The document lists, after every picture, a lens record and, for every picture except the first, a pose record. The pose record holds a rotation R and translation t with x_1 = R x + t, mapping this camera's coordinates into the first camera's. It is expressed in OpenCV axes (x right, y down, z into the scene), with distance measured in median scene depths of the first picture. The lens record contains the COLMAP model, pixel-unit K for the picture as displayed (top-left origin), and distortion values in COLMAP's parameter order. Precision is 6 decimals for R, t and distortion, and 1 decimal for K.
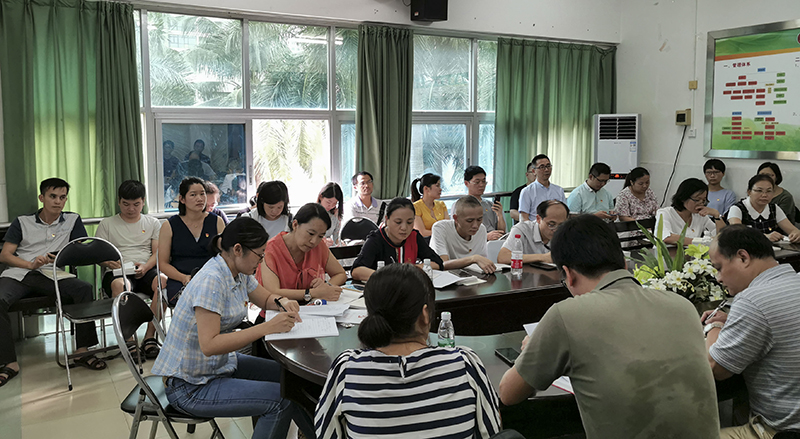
lens RADIAL K [[652.3, 0, 400.1], [0, 652.3, 181.3], [0, 0, 1]] dist [0.032881, -0.000438]
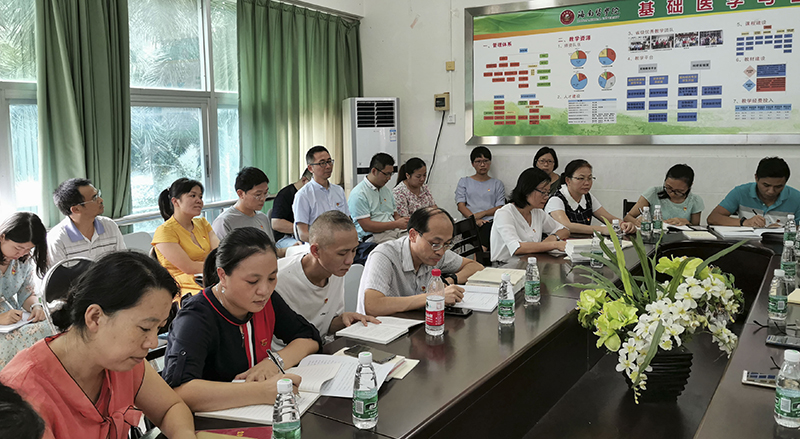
lens RADIAL K [[652.3, 0, 400.1], [0, 652.3, 181.3], [0, 0, 1]] dist [0.032881, -0.000438]
pose [[0.861519, -0.055237, 0.504712, -0.085630], [0.053350, 0.998410, 0.018202, -0.007930], [-0.504915, 0.011245, 0.863096, 0.274374]]
